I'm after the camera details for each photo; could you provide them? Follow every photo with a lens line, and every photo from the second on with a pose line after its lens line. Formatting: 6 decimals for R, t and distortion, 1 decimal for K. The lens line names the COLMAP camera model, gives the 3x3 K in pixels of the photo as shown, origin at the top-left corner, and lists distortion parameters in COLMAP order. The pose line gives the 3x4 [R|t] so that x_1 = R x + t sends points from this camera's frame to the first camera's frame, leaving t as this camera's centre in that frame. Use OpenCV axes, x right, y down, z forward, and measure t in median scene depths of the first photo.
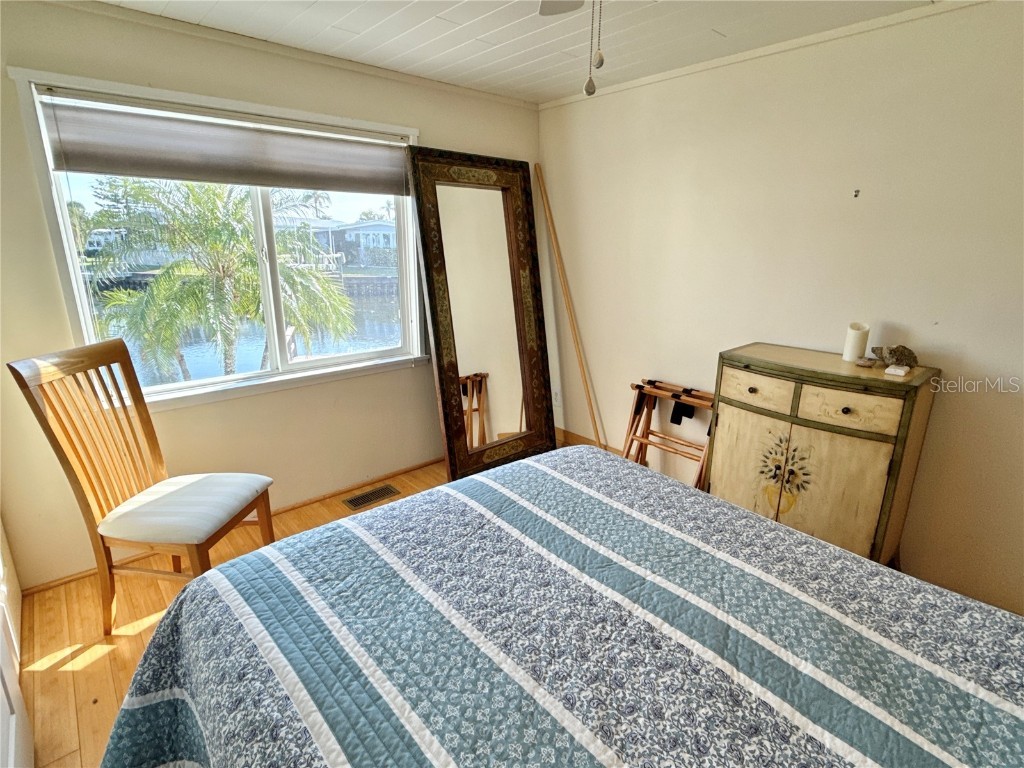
lens RADIAL K [[517.5, 0, 508.6], [0, 517.5, 385.9], [0, 0, 1]] dist [0.001505, 0.000438]
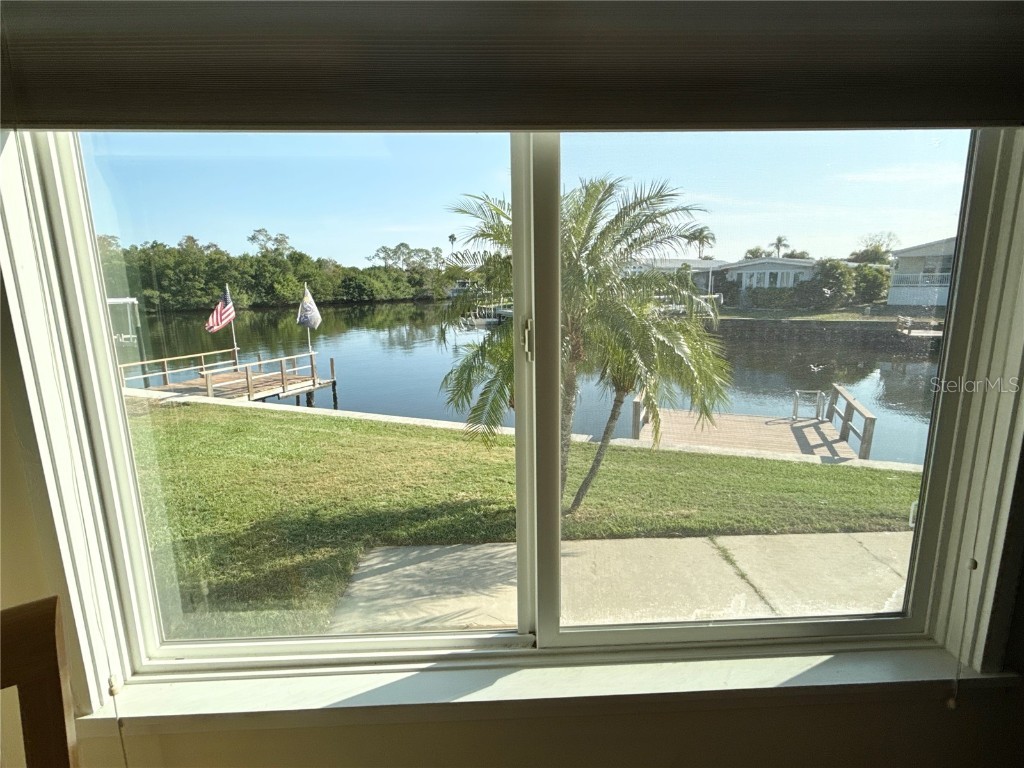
lens RADIAL K [[517.5, 0, 511.0], [0, 517.5, 383.2], [0, 0, 1]] dist [0.001505, 0.000438]
pose [[0.777656, 0.102711, -0.620243, -0.329422], [-0.151130, 0.988176, -0.025846, -0.266108], [0.610254, 0.113836, 0.783984, 0.917749]]
